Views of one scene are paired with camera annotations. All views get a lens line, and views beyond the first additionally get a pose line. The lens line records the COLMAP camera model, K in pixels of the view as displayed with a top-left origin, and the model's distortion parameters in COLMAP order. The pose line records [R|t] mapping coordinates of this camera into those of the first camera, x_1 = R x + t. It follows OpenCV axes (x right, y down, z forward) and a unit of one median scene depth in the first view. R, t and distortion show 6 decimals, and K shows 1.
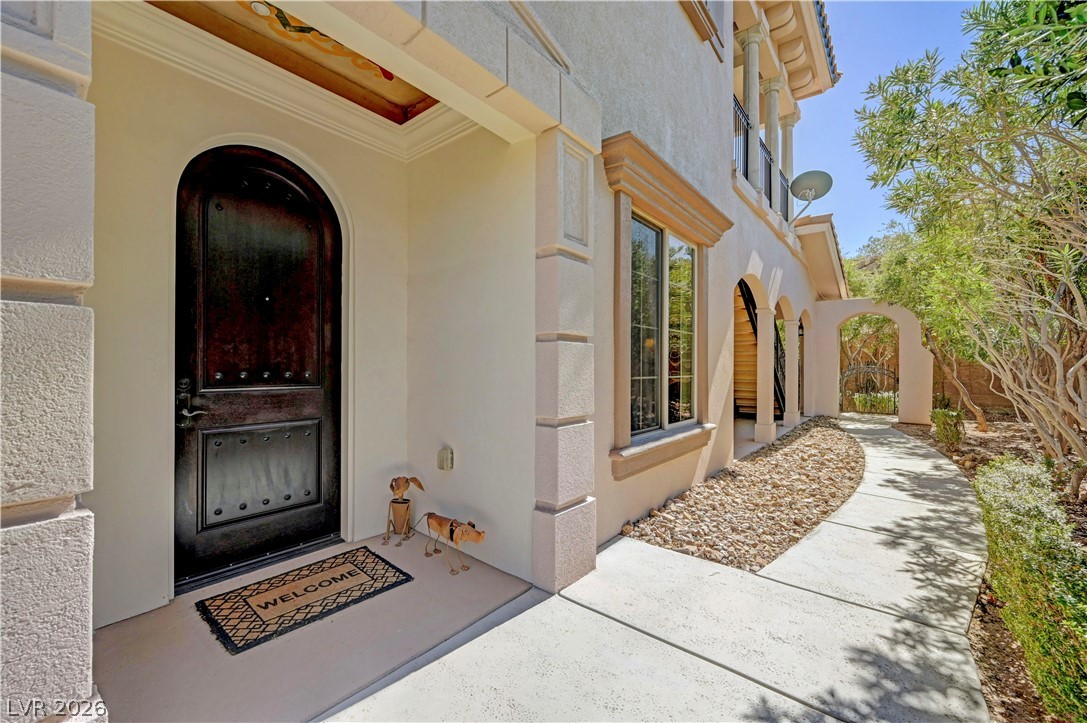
lens RADIAL K [[427.8, 0, 543.5], [0, 427.8, 361.5], [0, 0, 1]] dist [0.000549, -0.000115]
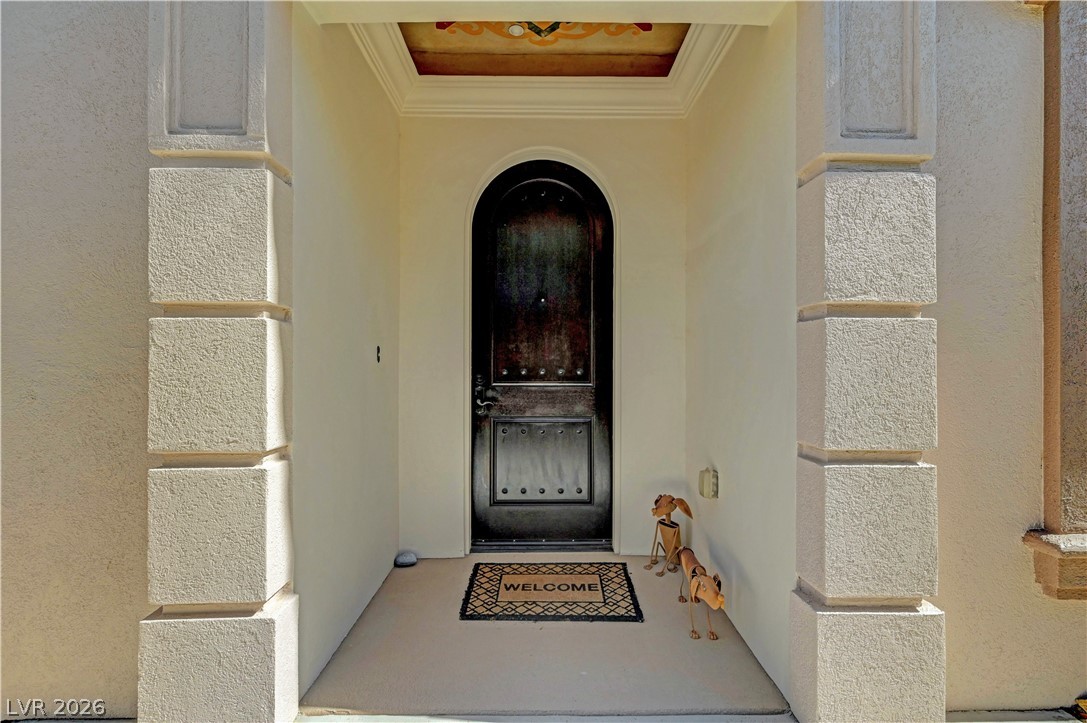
lens RADIAL K [[466.2, 0, 543.5], [0, 466.2, 361.5], [0, 0, 1]] dist [-0.000680, 0.000222]
pose [[0.646339, -0.007843, -0.763010, 0.248796], [0.010061, 0.999948, -0.001755, 0.008832], [0.762984, -0.006542, 0.646384, 0.265986]]
